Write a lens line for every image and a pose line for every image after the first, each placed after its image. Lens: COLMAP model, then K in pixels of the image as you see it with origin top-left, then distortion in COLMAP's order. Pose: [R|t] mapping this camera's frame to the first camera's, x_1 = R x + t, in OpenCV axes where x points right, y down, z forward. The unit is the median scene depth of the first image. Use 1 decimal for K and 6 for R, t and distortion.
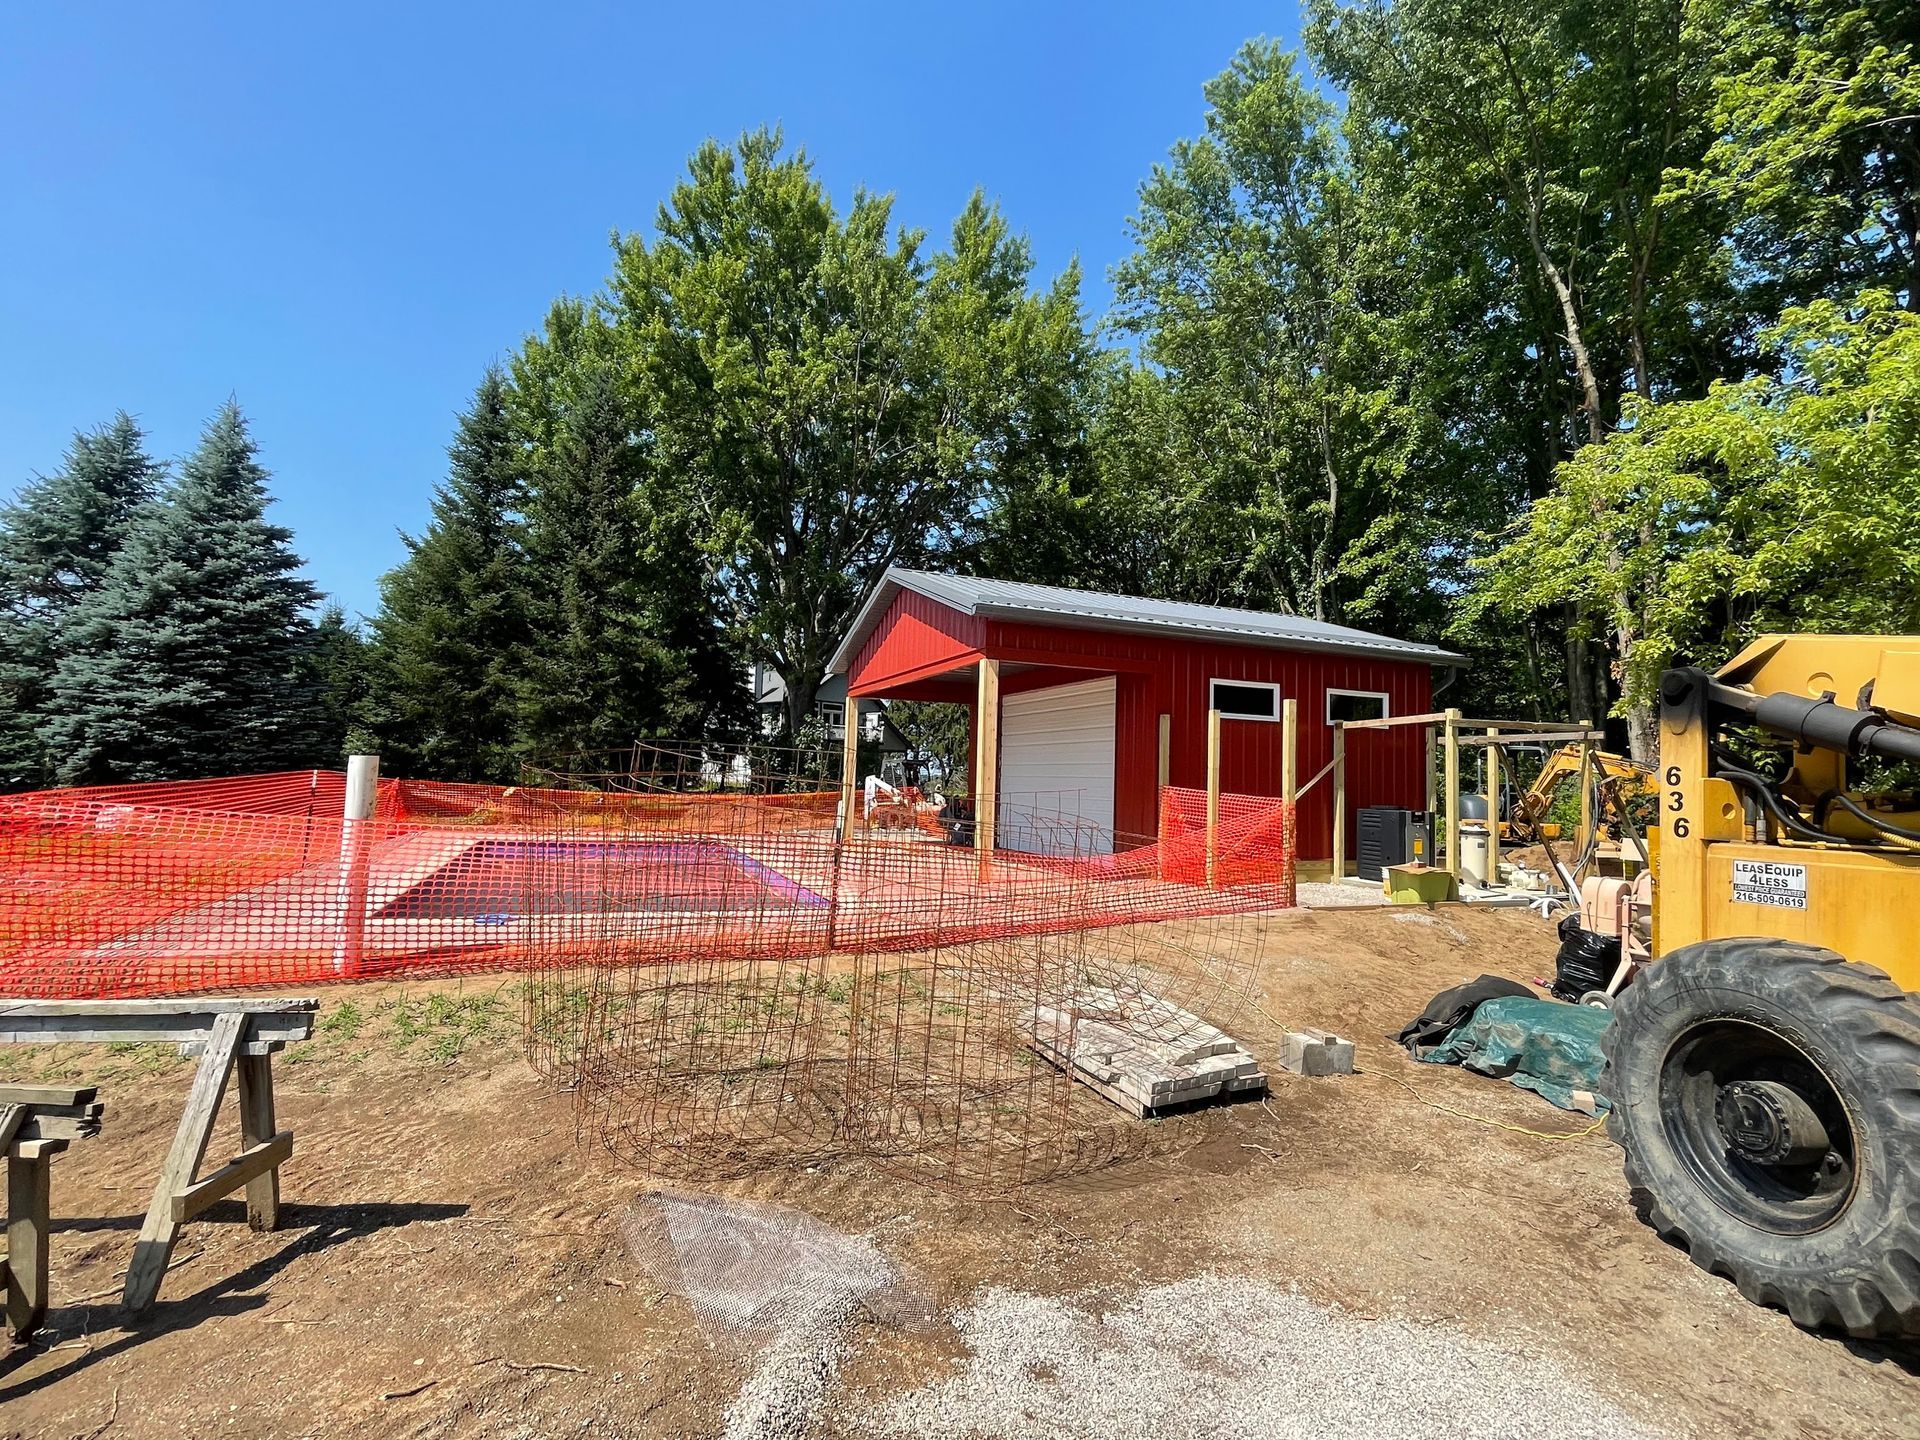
lens RADIAL K [[899.7, 0, 957.8], [0, 899.7, 724.1], [0, 0, 1]] dist [-0.001774, -0.000675]
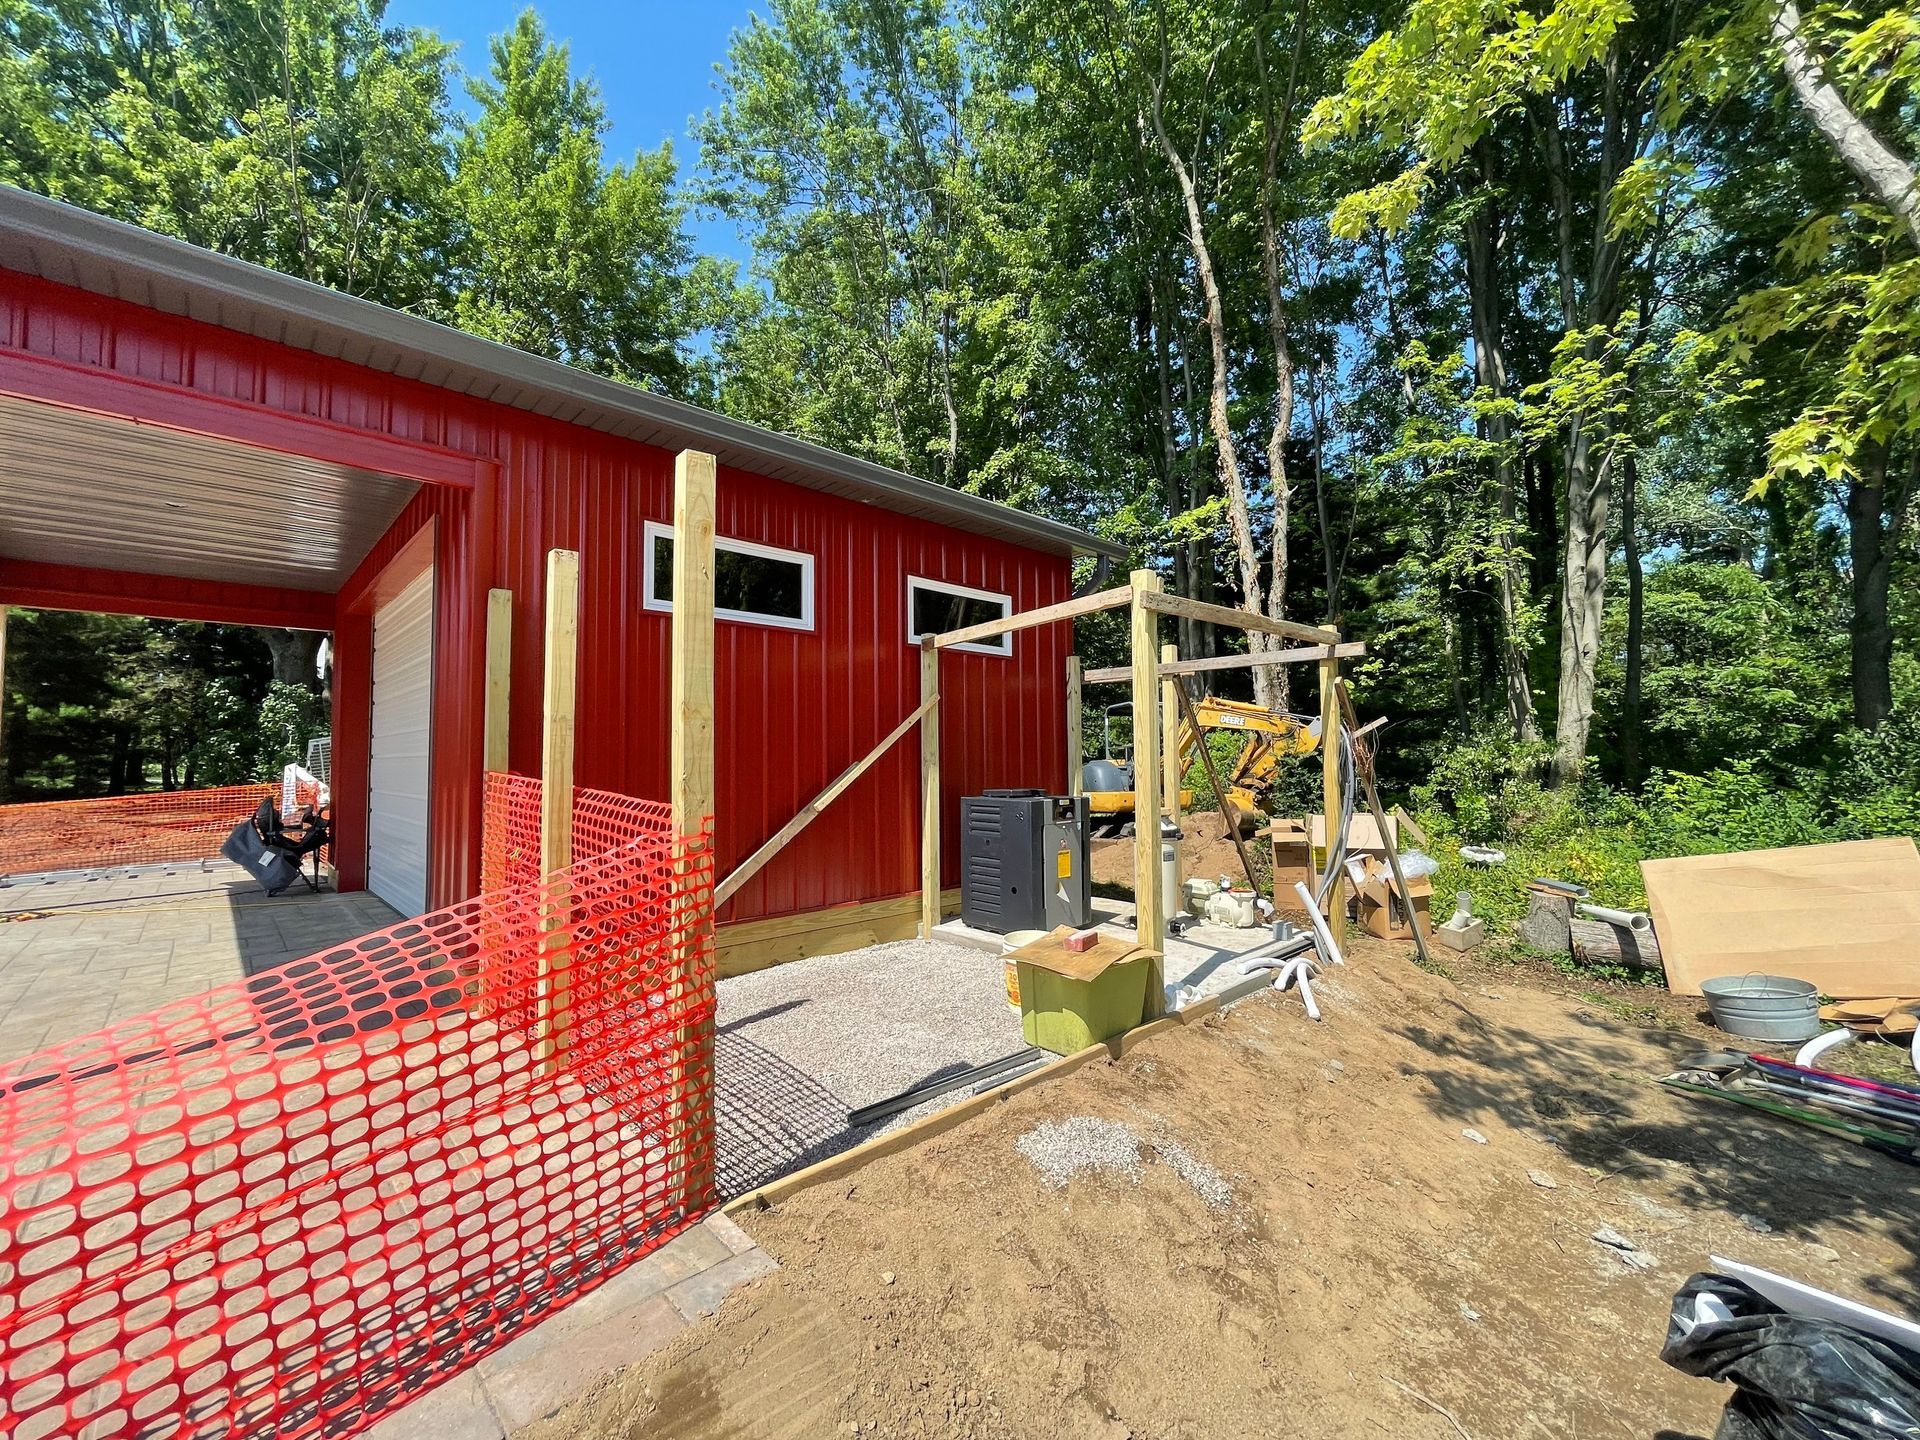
lens RADIAL K [[774.7, 0, 932.1], [0, 774.7, 717.2], [0, 0, 1]] dist [-0.000649, -0.000055]
pose [[0.940685, -0.015942, 0.338907, 0.174049], [0.011218, 0.999811, 0.015894, 0.024940], [-0.339097, -0.011149, 0.940685, 0.365623]]
